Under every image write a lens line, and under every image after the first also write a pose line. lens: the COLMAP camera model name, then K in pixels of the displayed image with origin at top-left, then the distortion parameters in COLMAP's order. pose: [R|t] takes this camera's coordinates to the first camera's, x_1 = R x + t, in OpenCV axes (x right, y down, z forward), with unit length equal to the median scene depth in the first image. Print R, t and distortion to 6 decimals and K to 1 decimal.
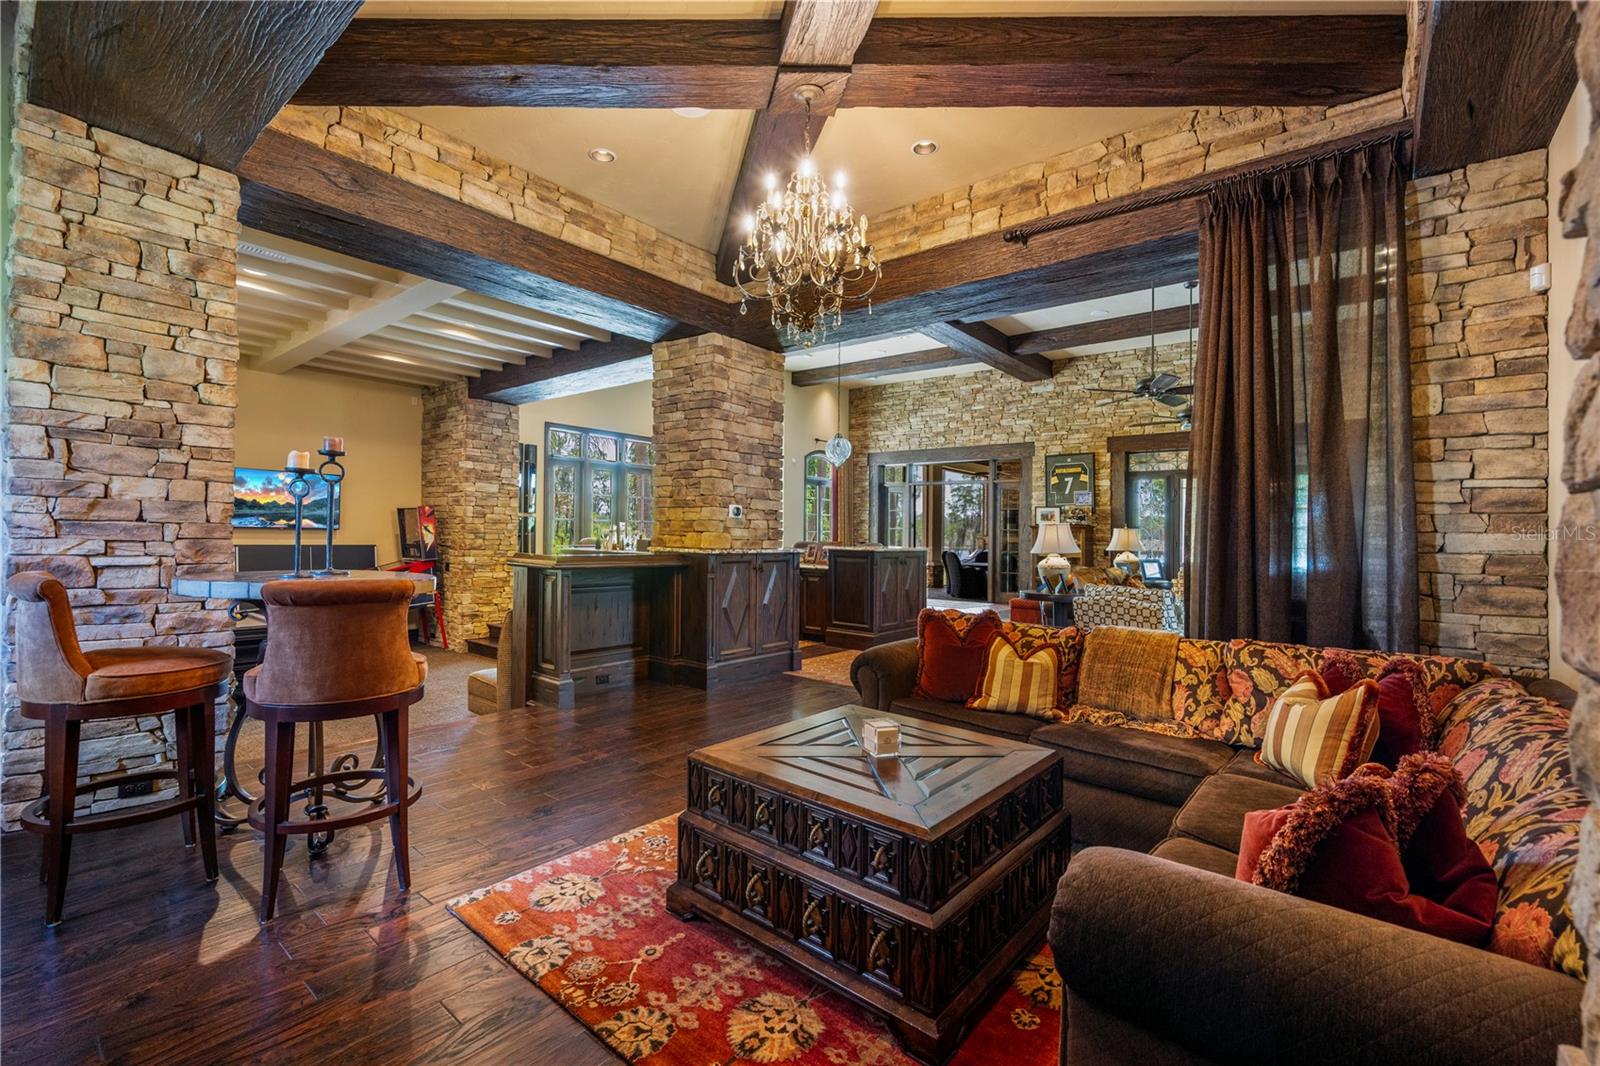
lens RADIAL K [[694.9, 0, 797.0], [0, 694.9, 529.6], [0, 0, 1]] dist [-0.003885, -0.000076]
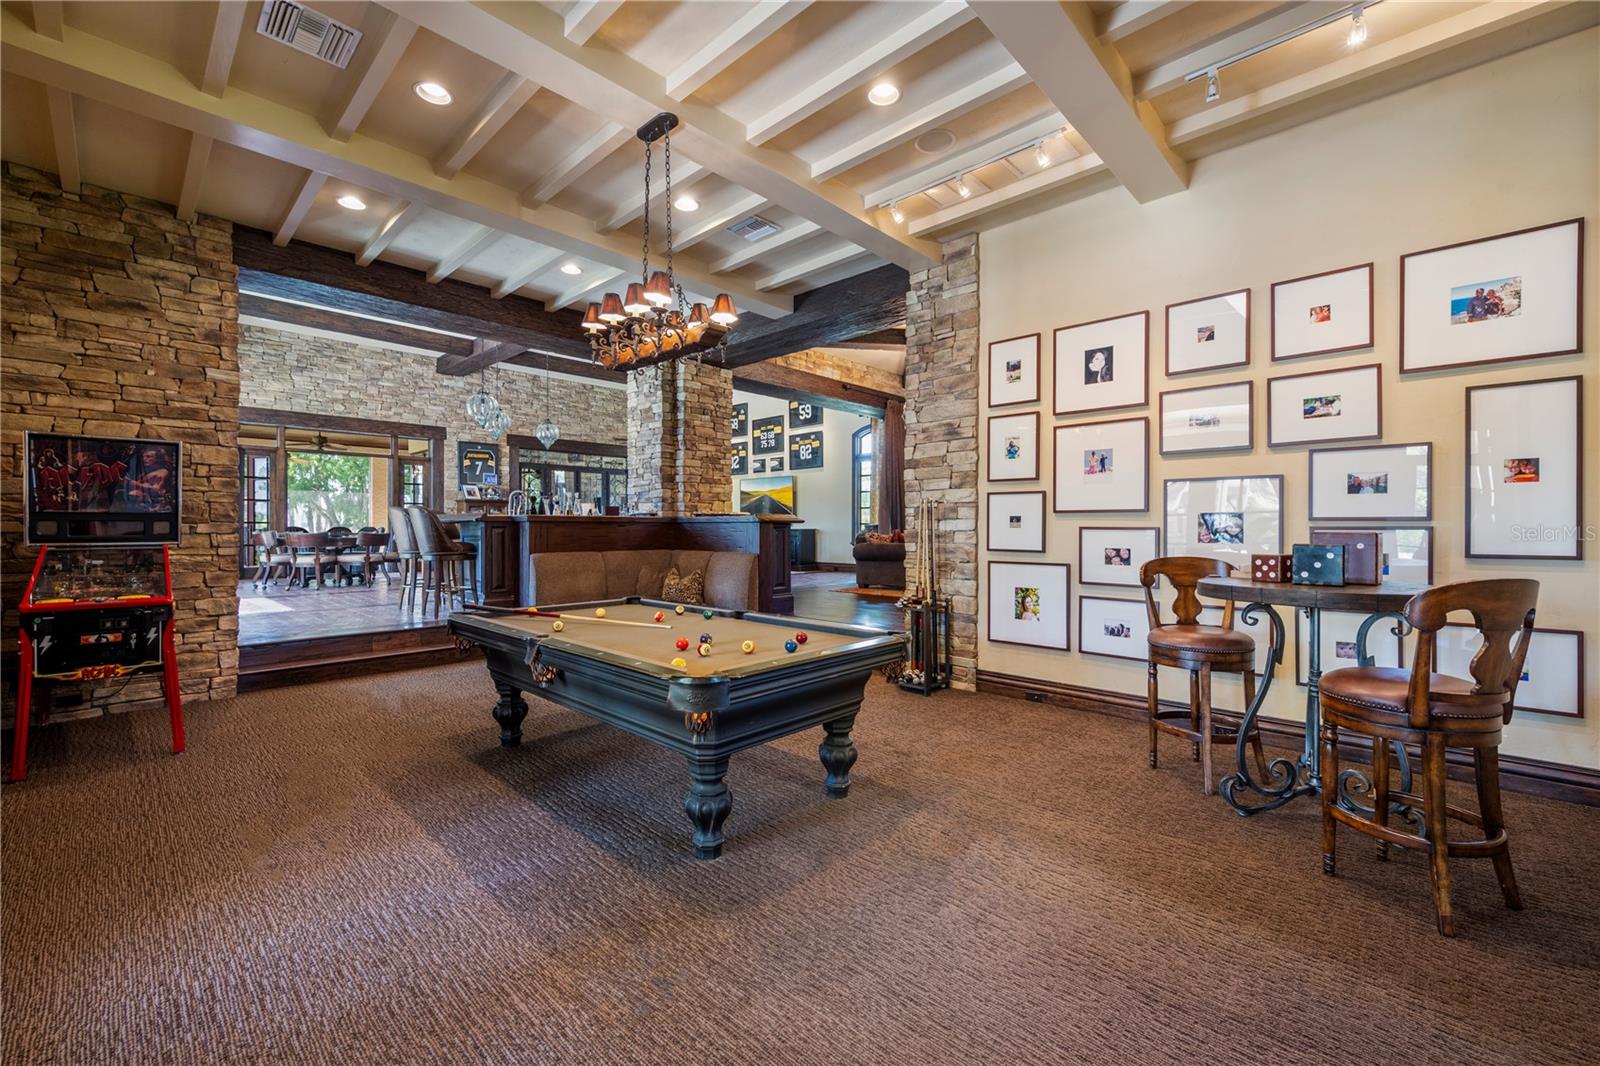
lens RADIAL K [[654.3, 0, 796.6], [0, 654.3, 525.5], [0, 0, 1]] dist [0.001641, 0.000091]
pose [[0.069201, -0.018233, 0.997436, -0.731609], [-0.005227, 0.999813, 0.018639, 0.013973], [-0.997589, -0.006503, 0.069092, 0.353502]]
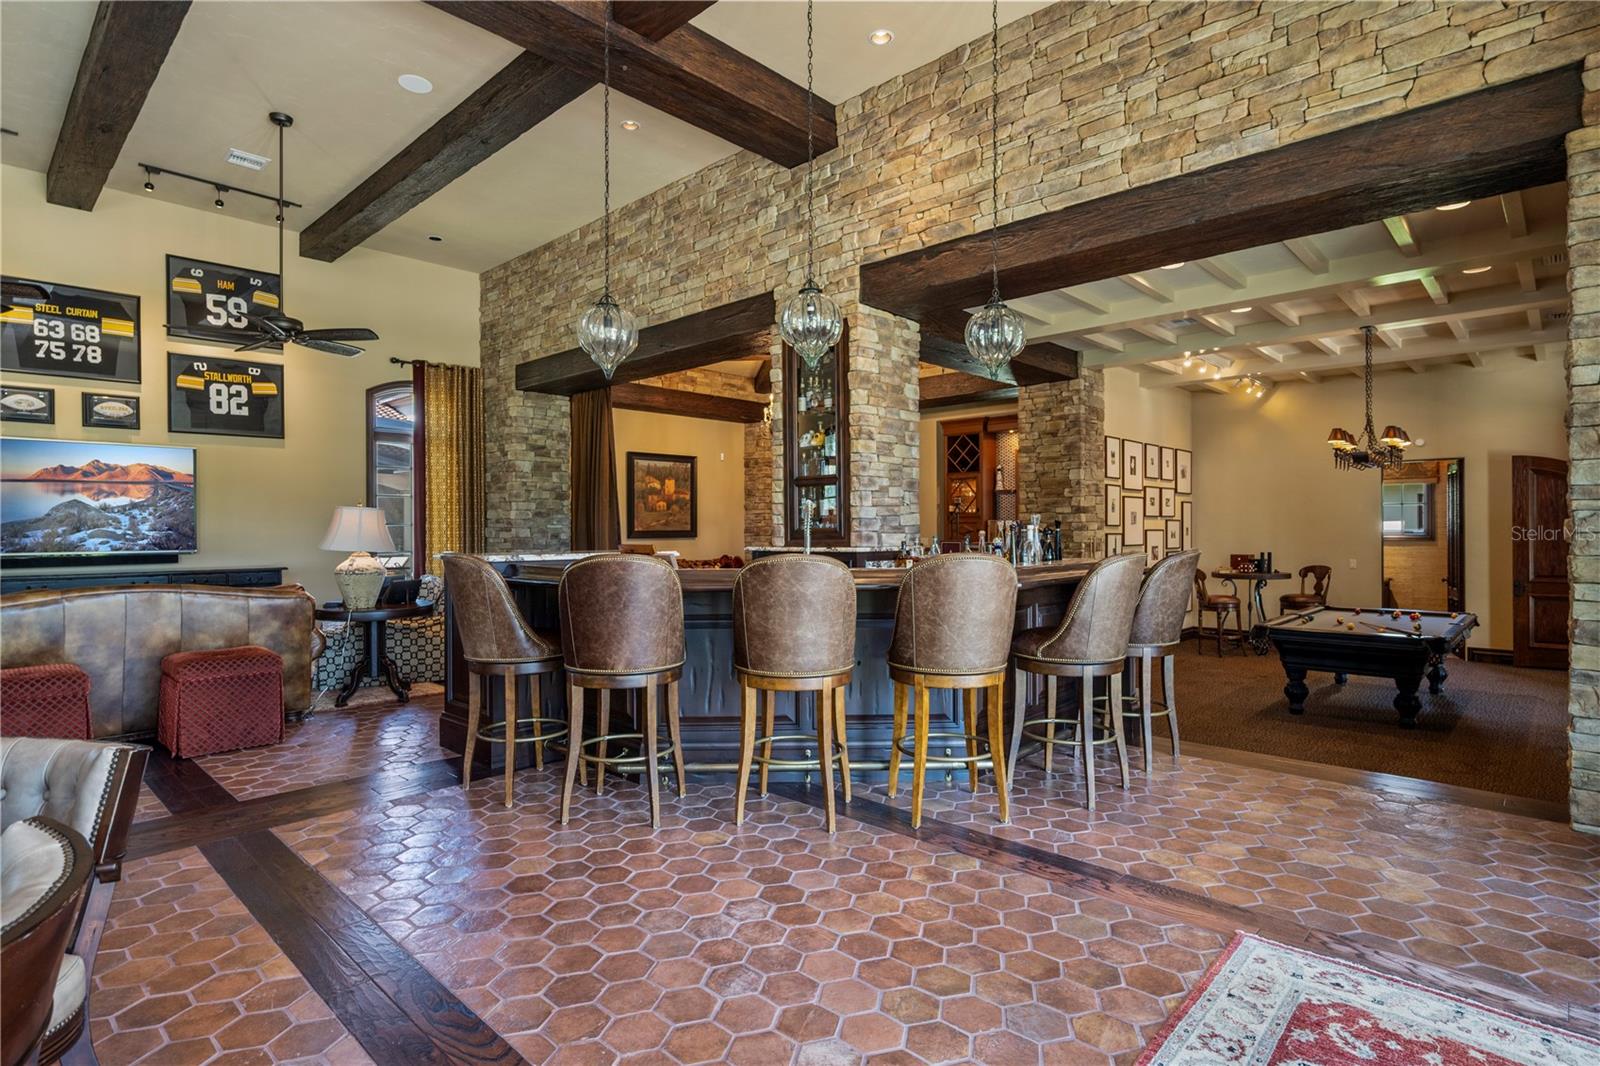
lens RADIAL K [[827.4, 0, 793.2], [0, 827.4, 534.2], [0, 0, 1]] dist [0.003943, -0.001387]
pose [[-0.997393, -0.017104, 0.070107, -0.060437], [-0.016996, 0.999853, 0.002142, 0.004977], [-0.070134, 0.000945, -0.997537, 1.076475]]
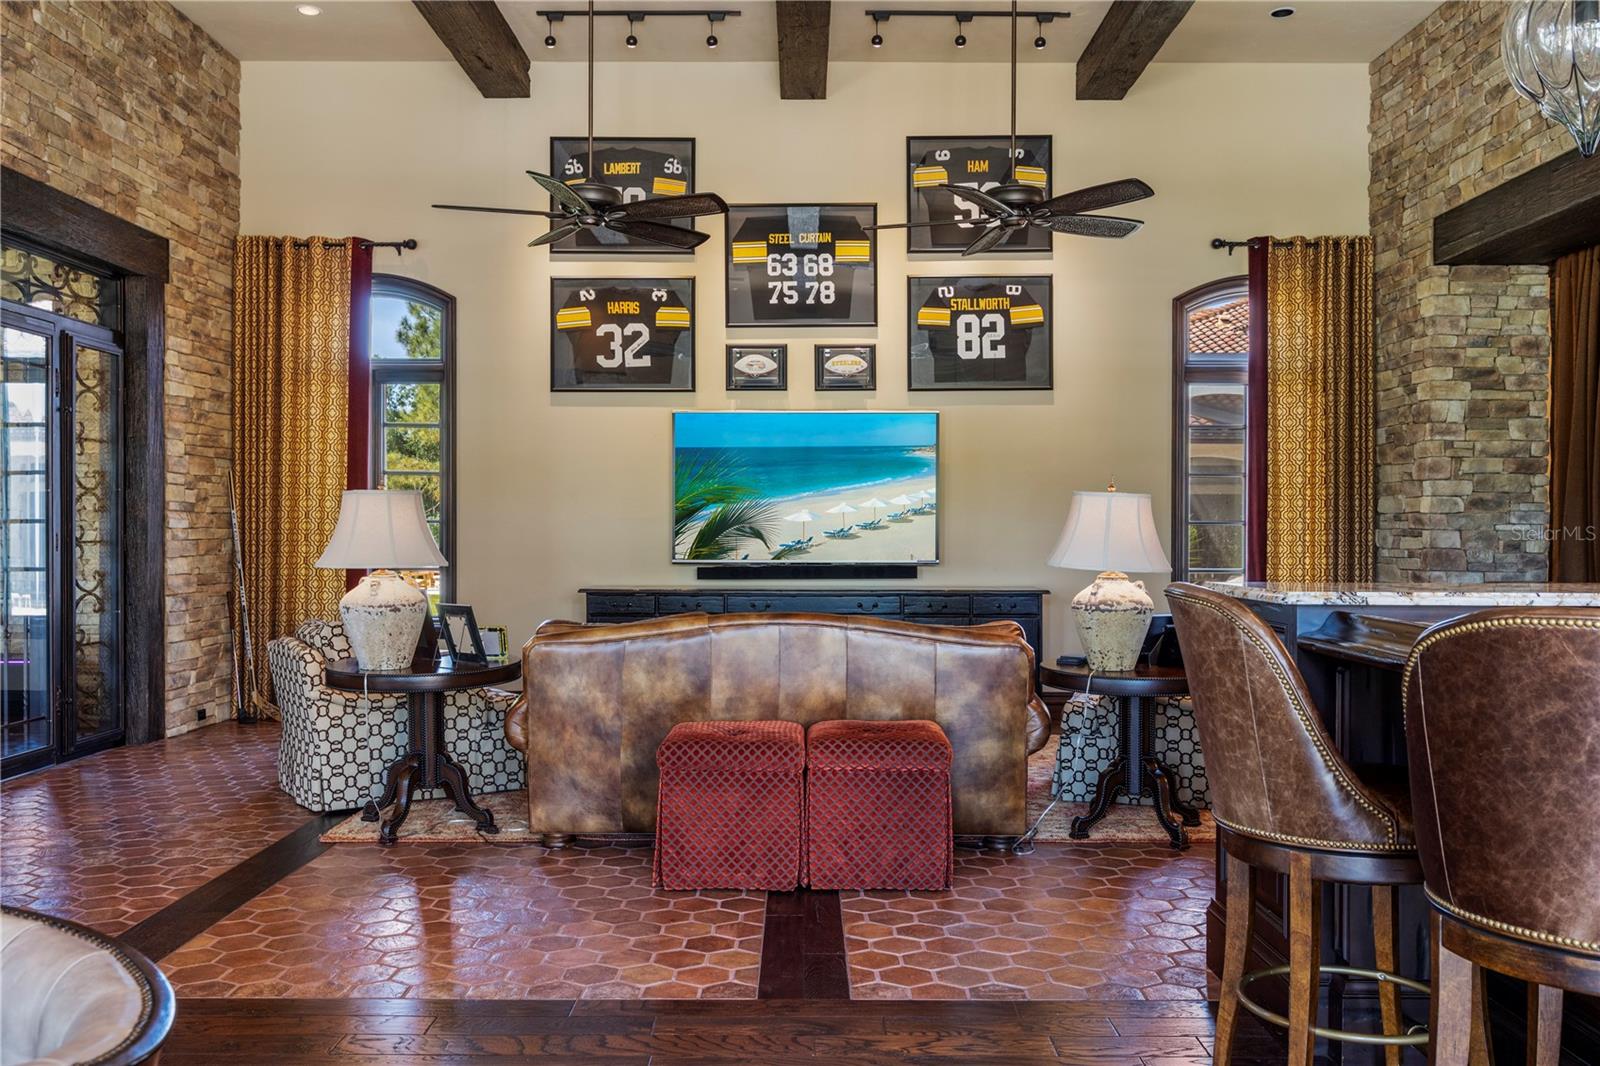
lens RADIAL K [[1303.4, 0, 797.7], [0, 1303.4, 541.1], [0, 0, 1]] dist [-0.006044, 0.000756]
pose [[-0.636279, -0.027553, 0.770967, -0.040236], [-0.019652, 0.999617, 0.019505, 0.004284], [-0.771209, -0.002740, -0.636577, 0.962390]]
